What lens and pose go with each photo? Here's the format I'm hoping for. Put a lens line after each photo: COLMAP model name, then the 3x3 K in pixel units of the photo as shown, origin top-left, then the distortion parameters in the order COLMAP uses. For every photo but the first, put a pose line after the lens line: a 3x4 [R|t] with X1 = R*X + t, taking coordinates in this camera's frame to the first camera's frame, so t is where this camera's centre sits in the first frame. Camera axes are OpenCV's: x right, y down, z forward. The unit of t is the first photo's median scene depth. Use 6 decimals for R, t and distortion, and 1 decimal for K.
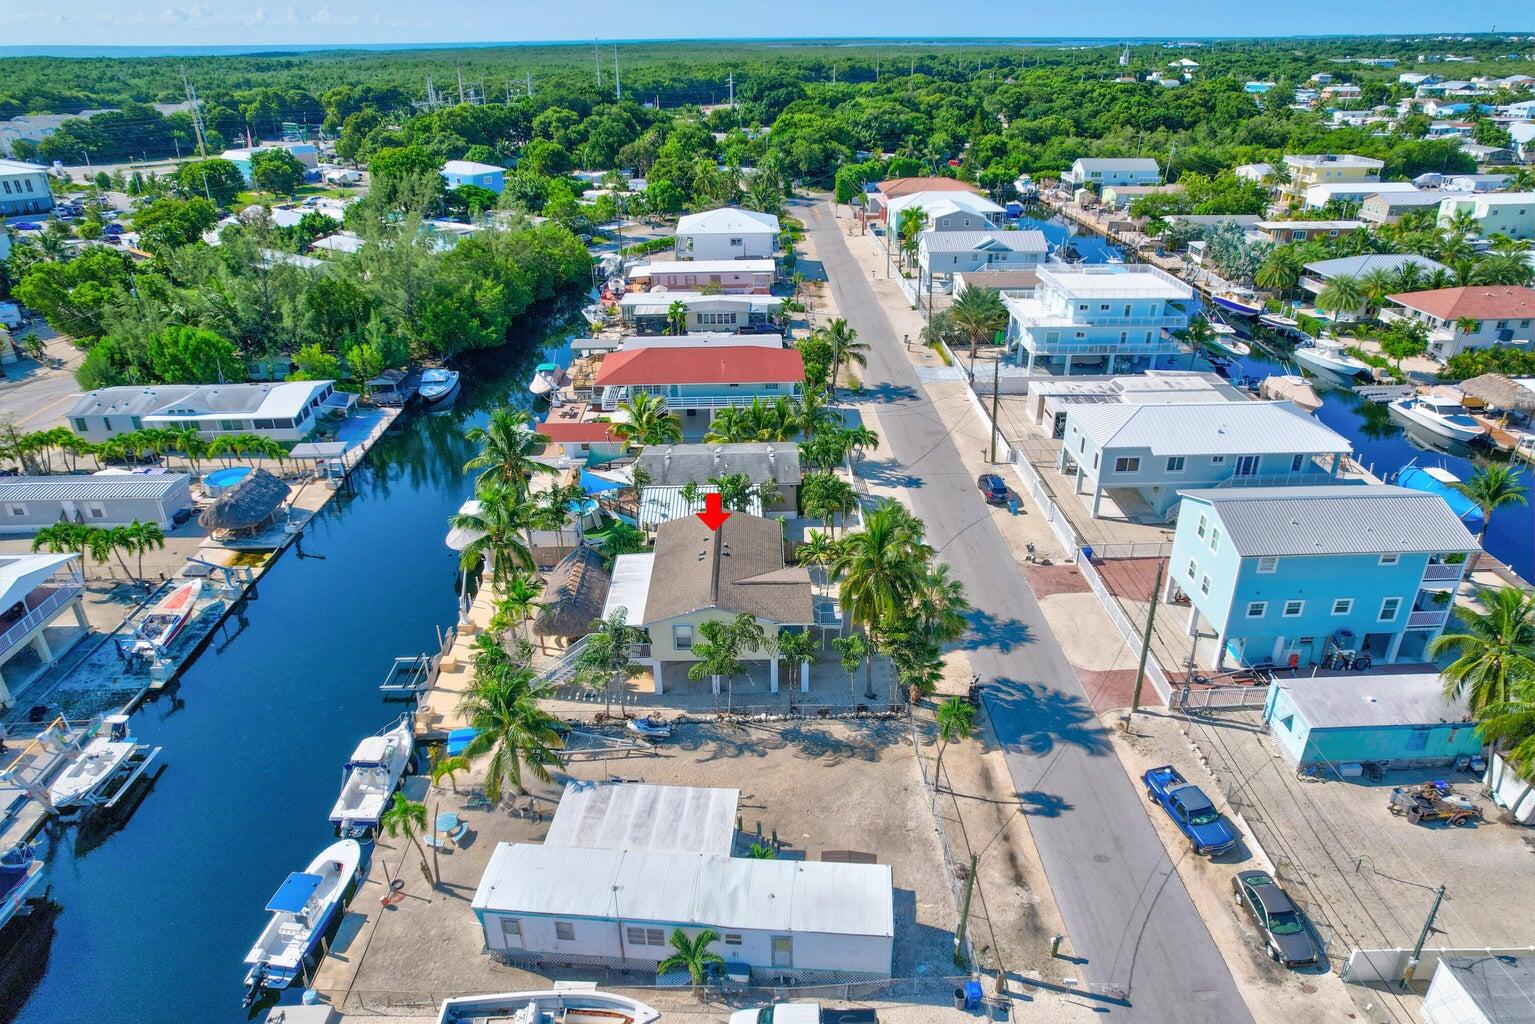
lens RADIAL K [[982.5, 0, 767.5], [0, 982.5, 512.0], [0, 0, 1]] dist [-0.071541, 0.066415]
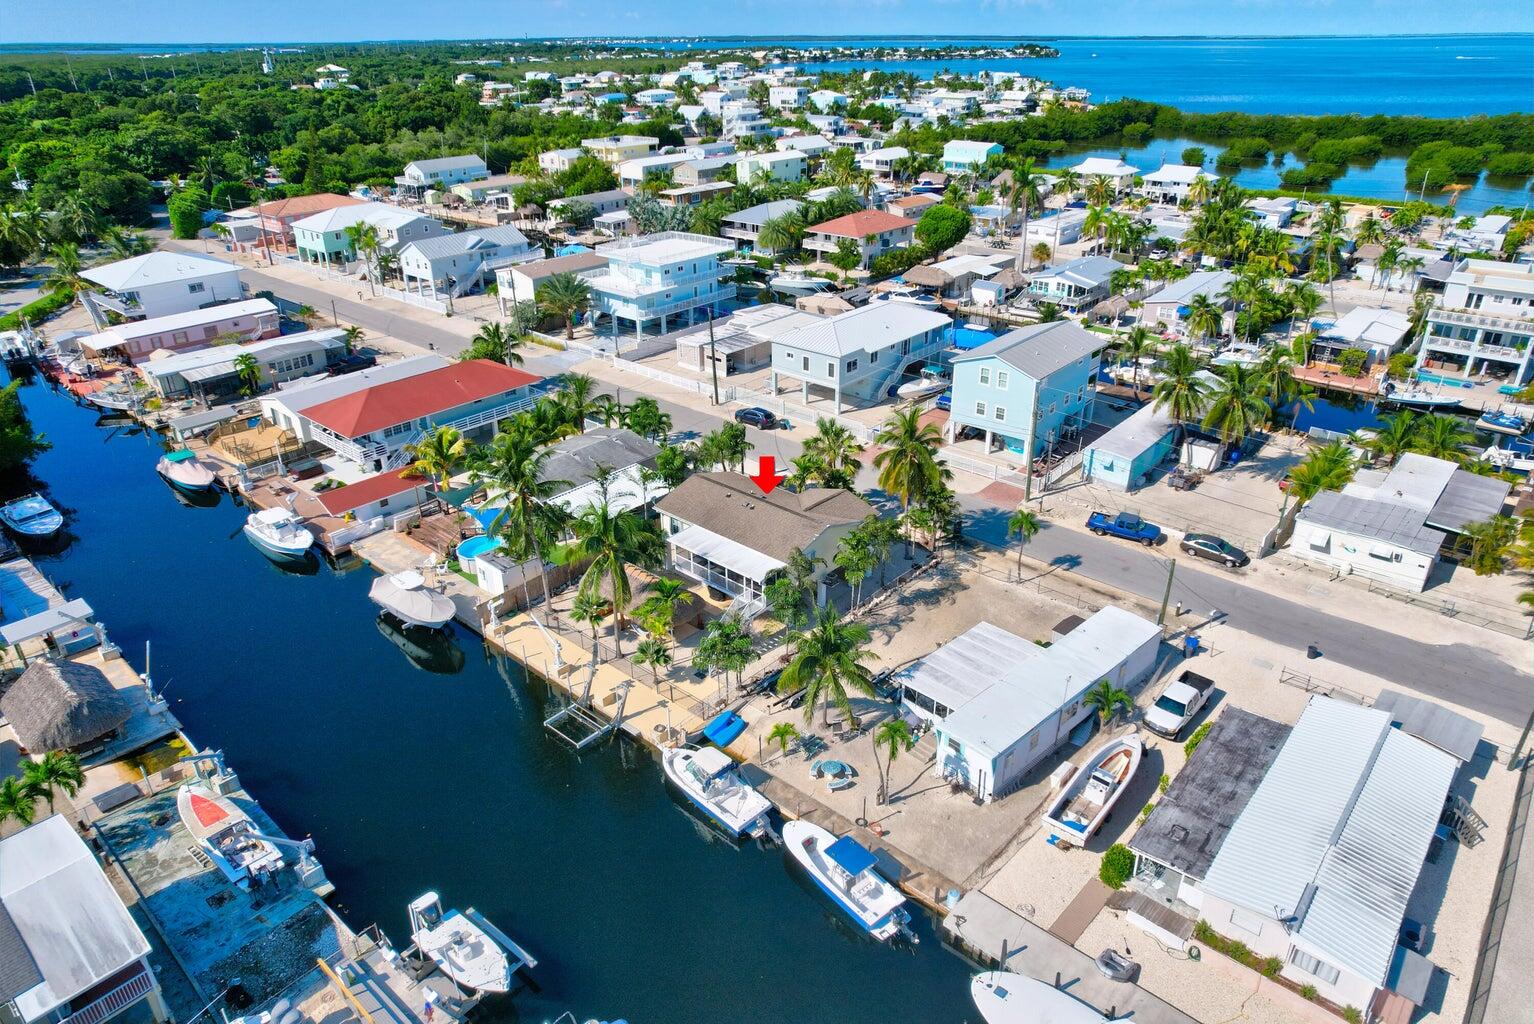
lens RADIAL K [[981.9, 0, 767.0], [0, 981.9, 512.0], [0, 0, 1]] dist [-0.071541, 0.066415]
pose [[0.680860, -0.322457, 0.657610, -0.629596], [0.325731, 0.937499, 0.122452, -0.062819], [-0.655994, 0.130831, 0.743340, 0.128492]]
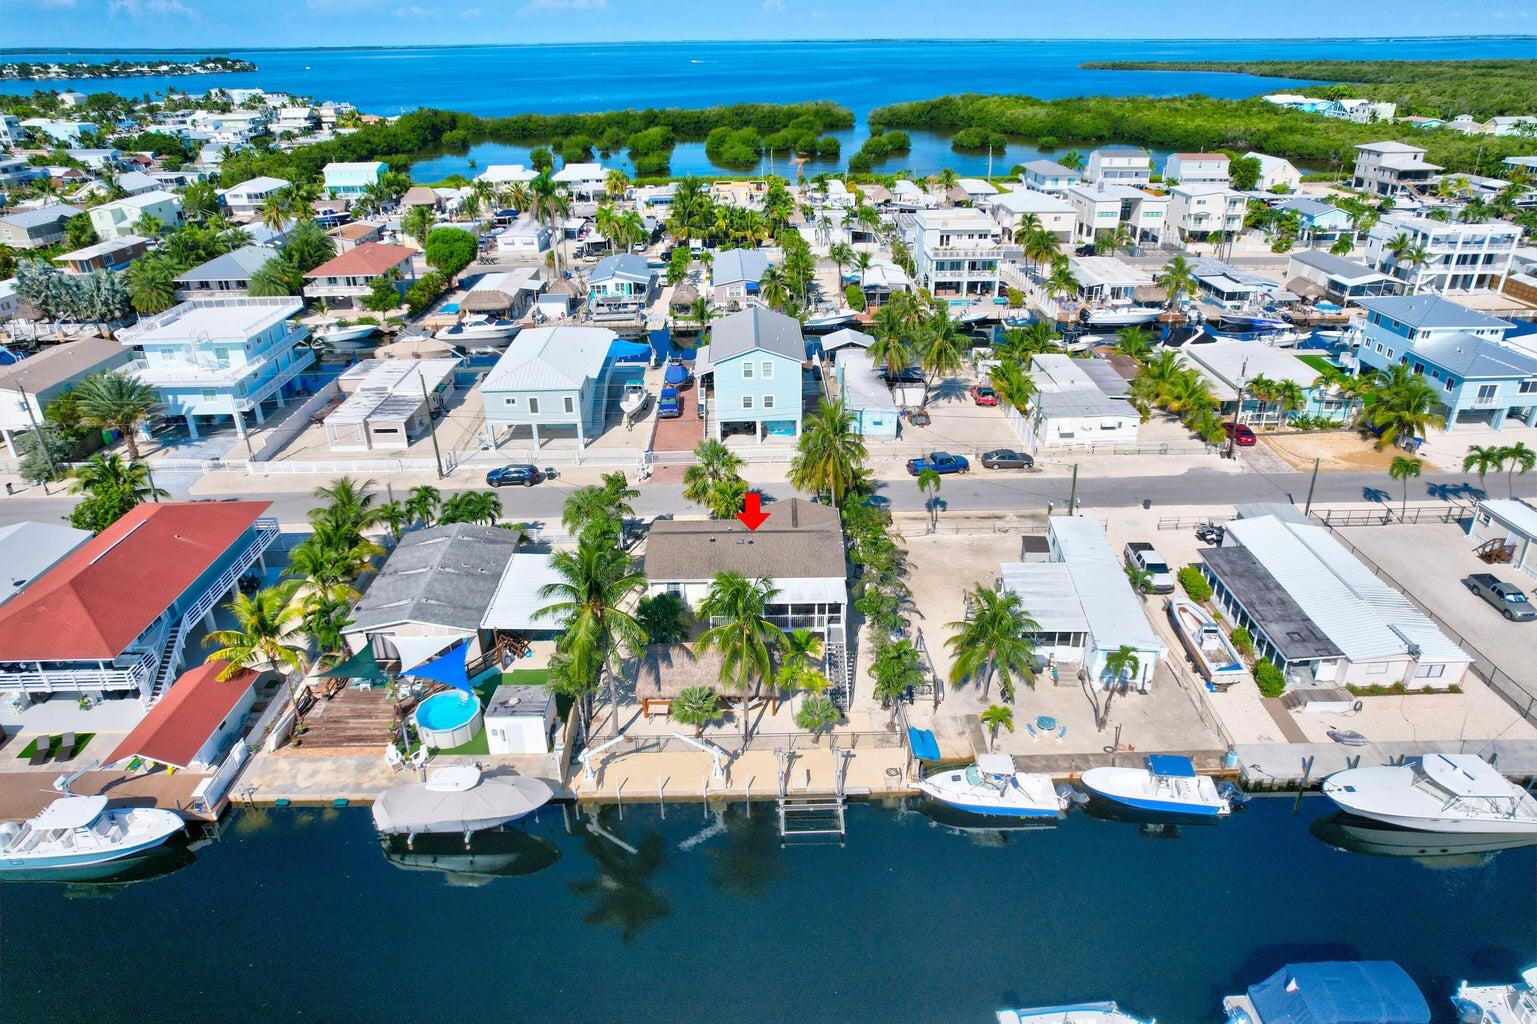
lens RADIAL K [[983.8, 0, 768.5], [0, 983.8, 512.0], [0, 0, 1]] dist [-0.071541, 0.066415]
pose [[0.003124, -0.433803, 0.901003, -0.797613], [0.450592, 0.804966, 0.386002, -0.299465], [-0.892724, 0.404779, 0.197983, 0.606806]]
